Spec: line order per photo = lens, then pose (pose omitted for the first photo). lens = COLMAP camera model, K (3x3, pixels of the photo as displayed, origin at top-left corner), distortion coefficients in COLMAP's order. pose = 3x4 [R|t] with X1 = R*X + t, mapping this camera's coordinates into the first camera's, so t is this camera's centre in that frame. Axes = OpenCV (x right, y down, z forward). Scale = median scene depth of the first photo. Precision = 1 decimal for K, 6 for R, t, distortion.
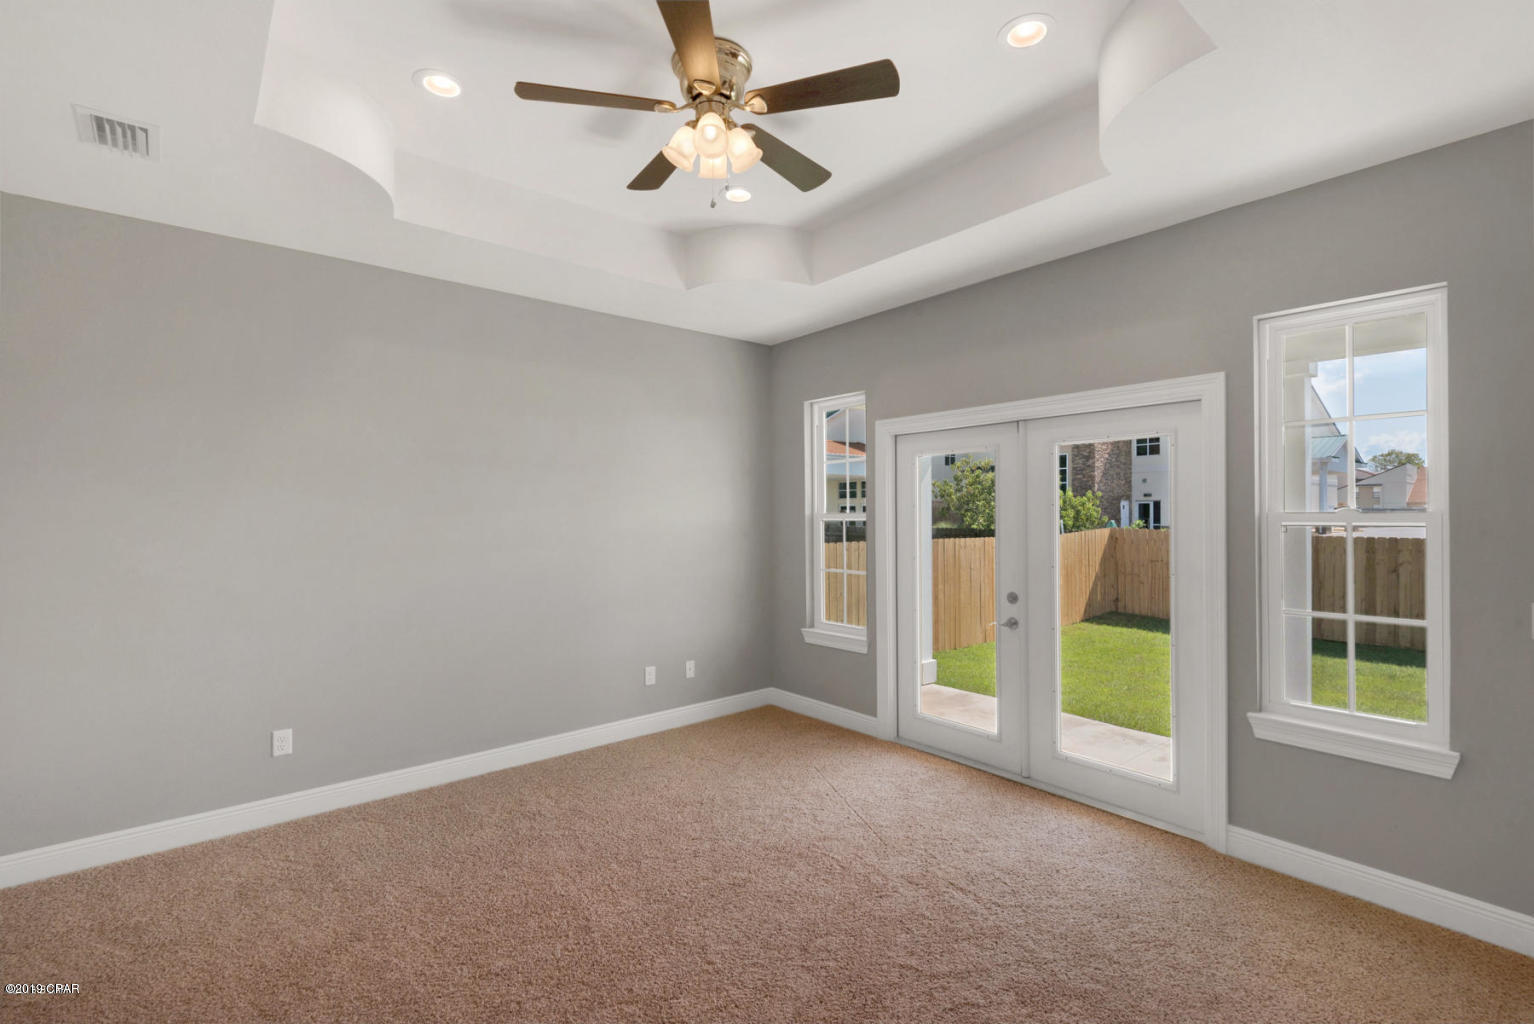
lens RADIAL K [[681.1, 0, 767.0], [0, 681.1, 512.0], [0, 0, 1]] dist [0.003153, -0.000063]
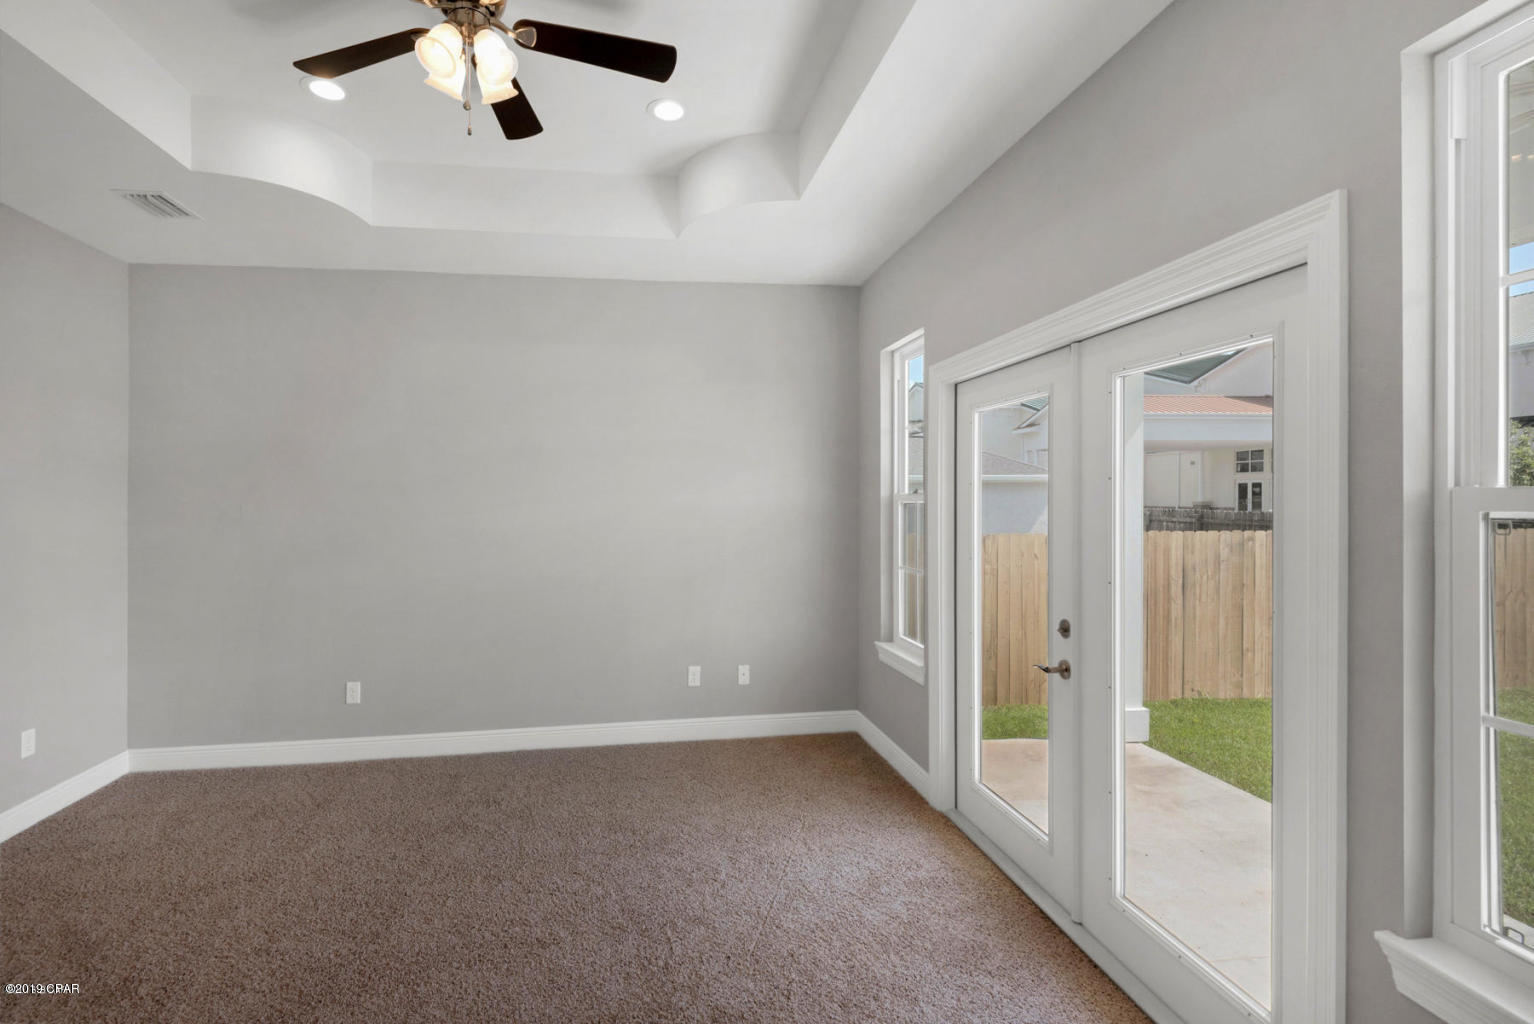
lens RADIAL K [[713.9, 0, 718.1], [0, 713.9, 496.7], [0, 0, 1]] dist [0.022583, -0.015880]
pose [[0.845613, -0.002899, -0.533789, 0.396849], [0.006133, 0.999972, 0.004286, 0.000228], [0.533762, -0.006898, 0.845607, 0.246328]]
